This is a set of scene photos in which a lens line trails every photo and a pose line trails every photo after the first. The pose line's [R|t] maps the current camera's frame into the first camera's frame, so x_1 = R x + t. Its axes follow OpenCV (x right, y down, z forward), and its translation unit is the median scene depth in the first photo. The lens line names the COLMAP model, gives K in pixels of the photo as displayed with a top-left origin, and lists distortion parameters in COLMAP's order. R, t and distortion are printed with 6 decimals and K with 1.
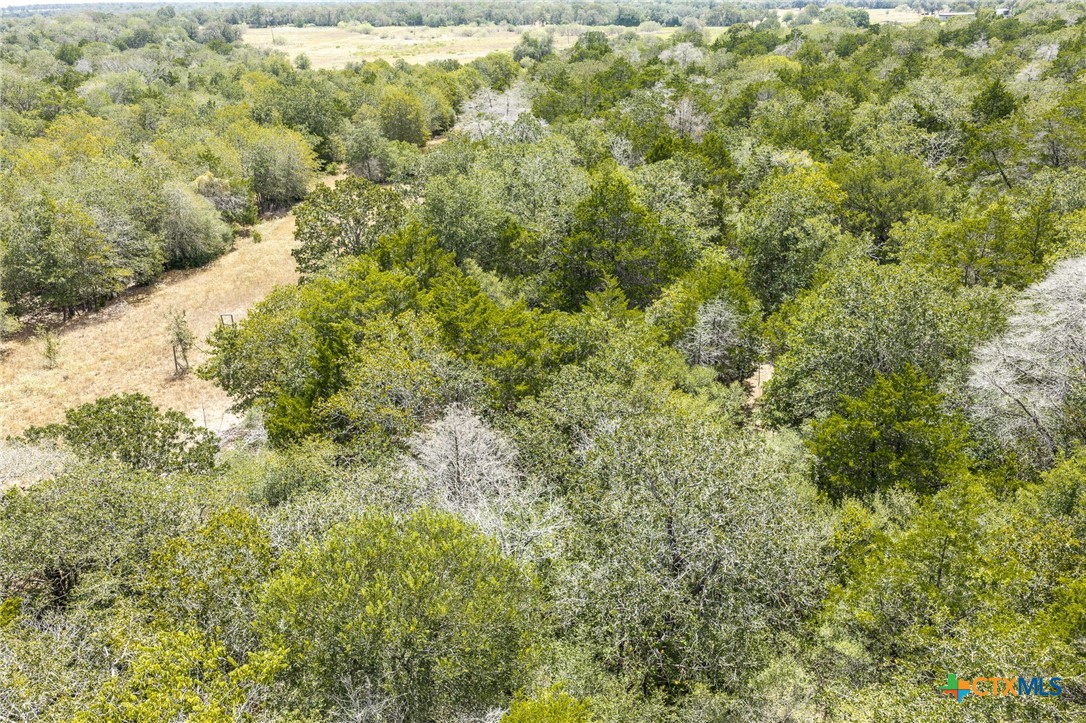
lens RADIAL K [[912.1, 0, 542.0], [0, 912.1, 367.4], [0, 0, 1]] dist [0.061498, -0.040009]
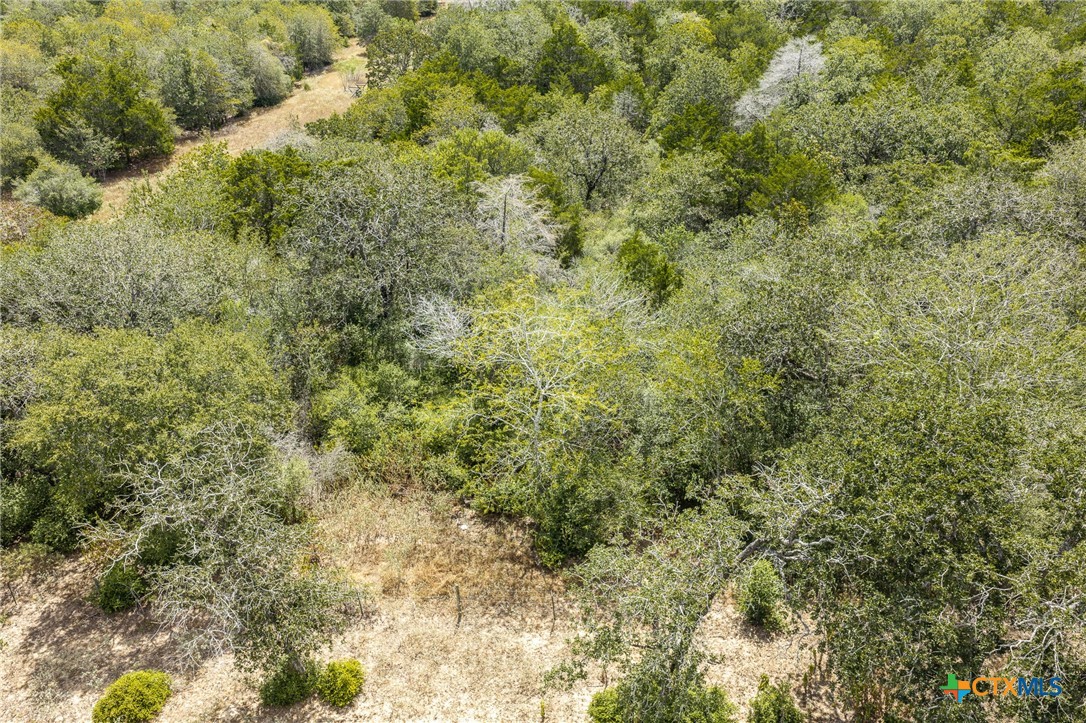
lens RADIAL K [[912.1, 0, 540.3], [0, 912.1, 365.7], [0, 0, 1]] dist [0.061498, -0.040009]
pose [[0.999272, -0.020682, 0.032052, -0.026500], [0.017390, 0.994859, 0.099769, 0.188793], [-0.033950, -0.099139, 0.994494, -0.550426]]
